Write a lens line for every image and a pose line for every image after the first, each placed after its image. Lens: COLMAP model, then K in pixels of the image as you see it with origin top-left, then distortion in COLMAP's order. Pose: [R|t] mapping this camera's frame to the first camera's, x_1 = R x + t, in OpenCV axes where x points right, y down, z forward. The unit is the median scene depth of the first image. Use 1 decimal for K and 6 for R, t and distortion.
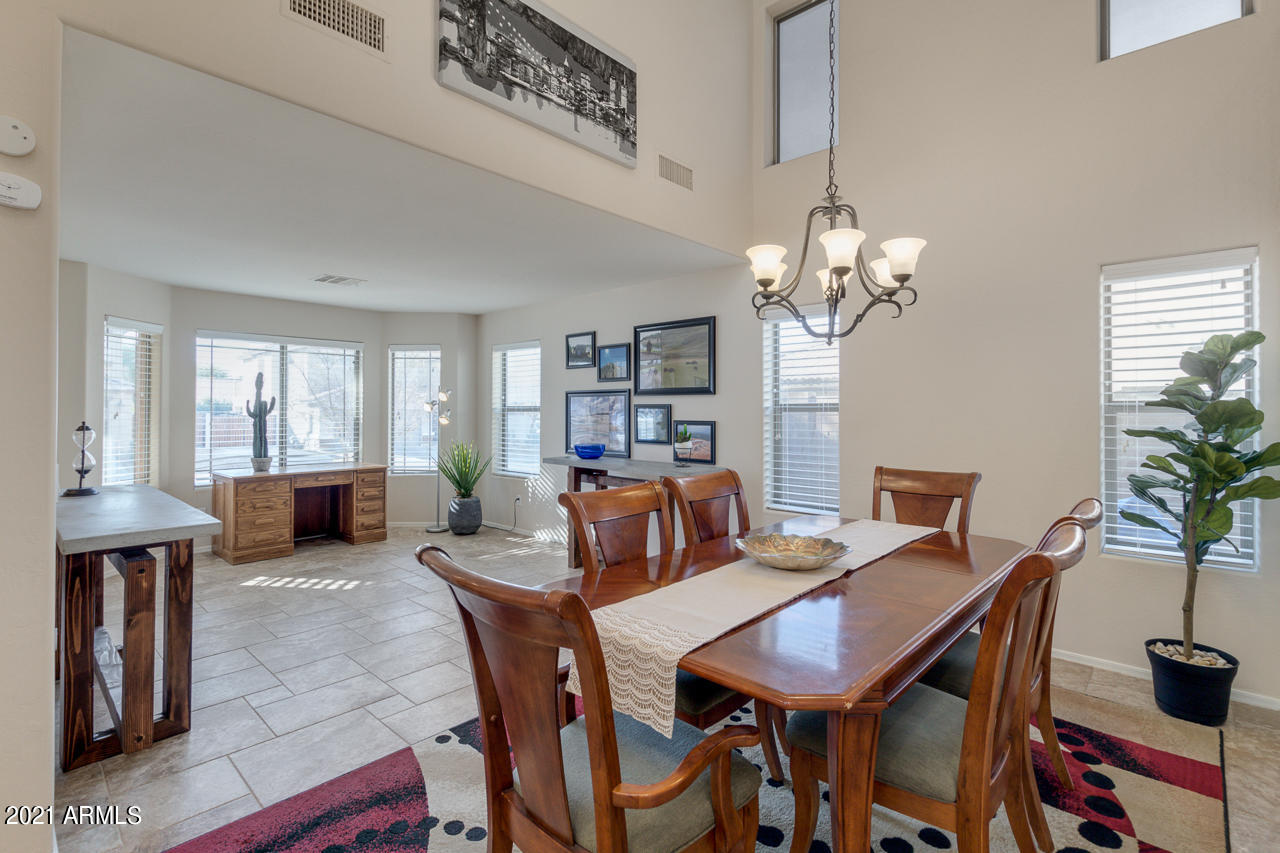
lens RADIAL K [[579.8, 0, 642.0], [0, 579.8, 410.5], [0, 0, 1]] dist [0.010191, 0.000752]
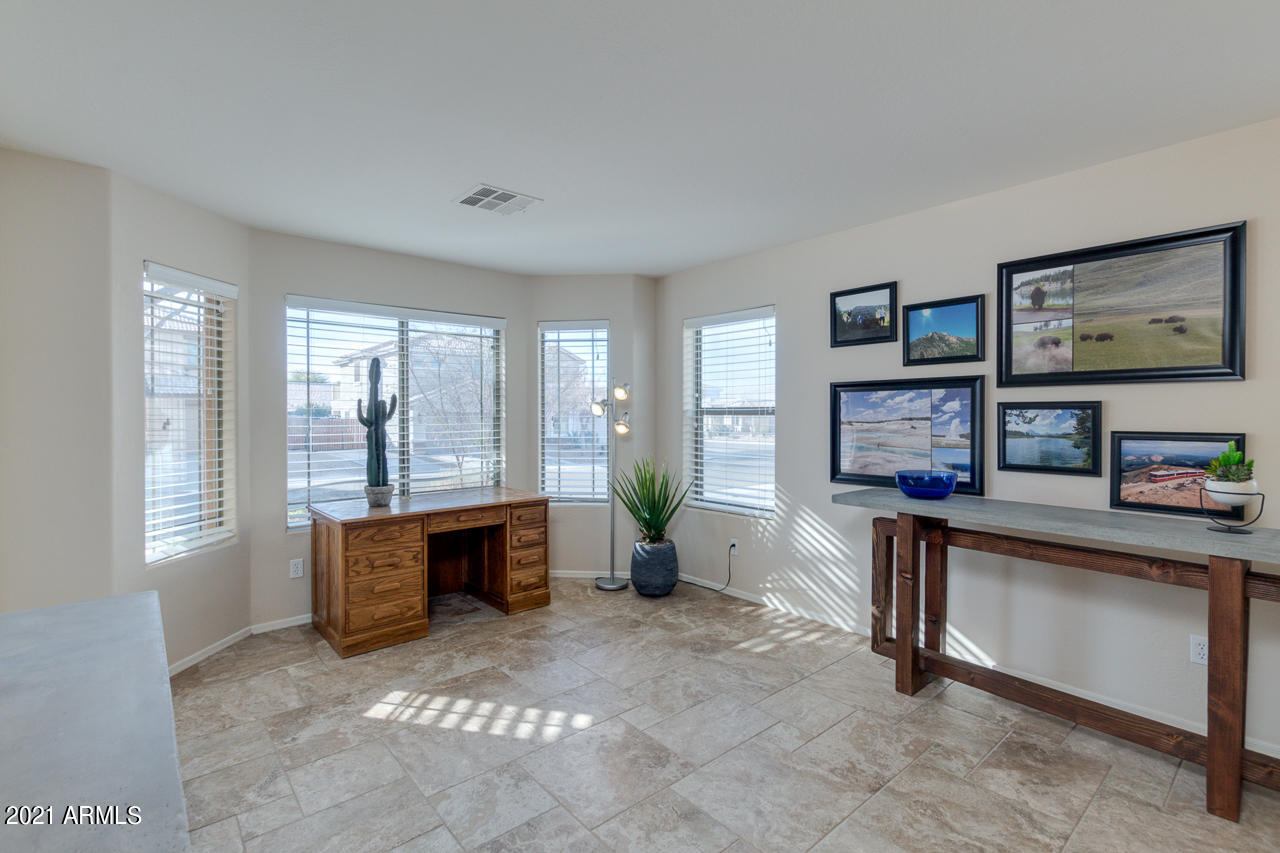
lens RADIAL K [[579.8, 0, 649.0], [0, 579.8, 424.3], [0, 0, 1]] dist [0.010191, 0.000752]
pose [[0.993677, -0.000978, -0.112268, -0.264063], [0.003285, 0.999787, 0.020369, -0.001771], [0.112225, -0.020610, 0.993469, 0.364872]]
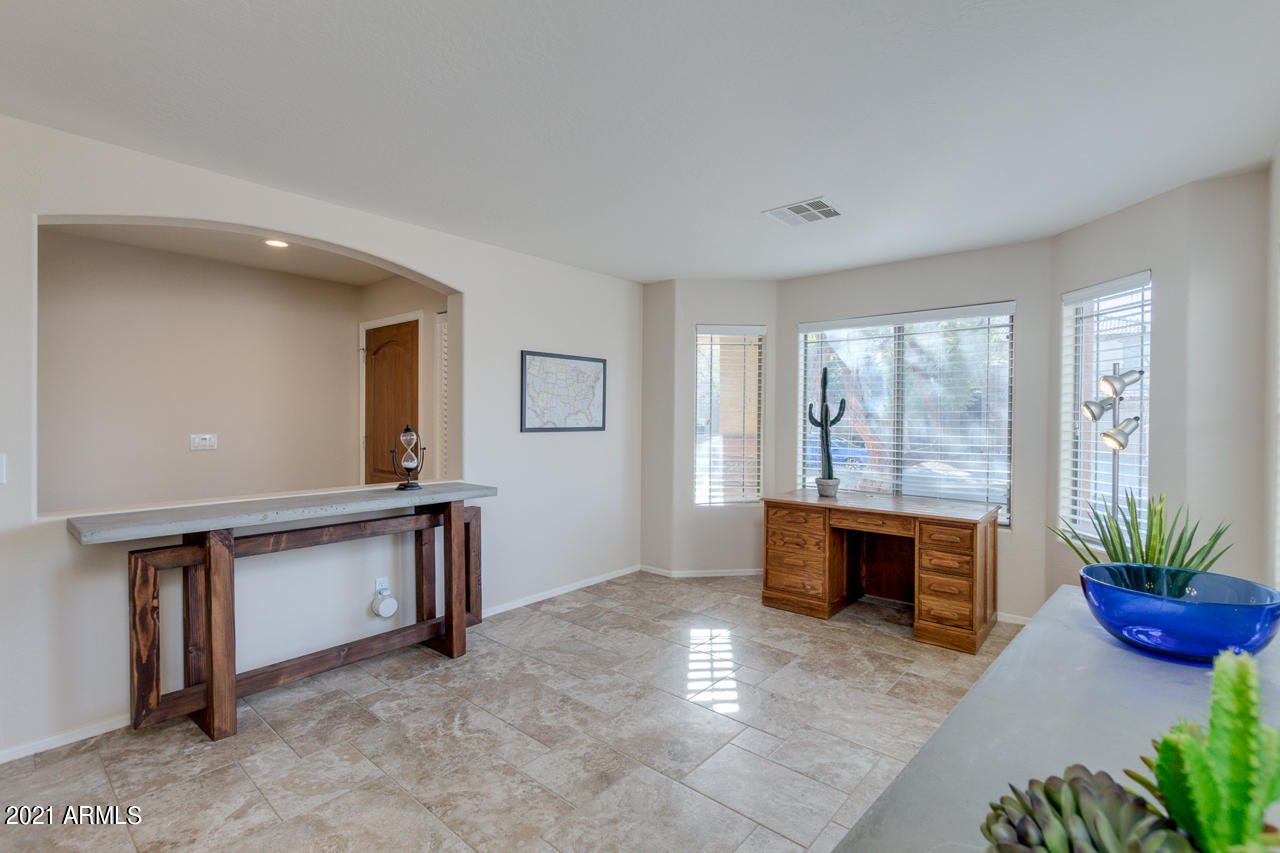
lens RADIAL K [[579.8, 0, 648.0], [0, 579.8, 425.7], [0, 0, 1]] dist [0.010191, 0.000752]
pose [[0.037814, 0.014801, -0.999175, 0.096581], [-0.001013, 0.999890, 0.014773, 0.000117], [0.999284, 0.000454, 0.037825, 0.715880]]
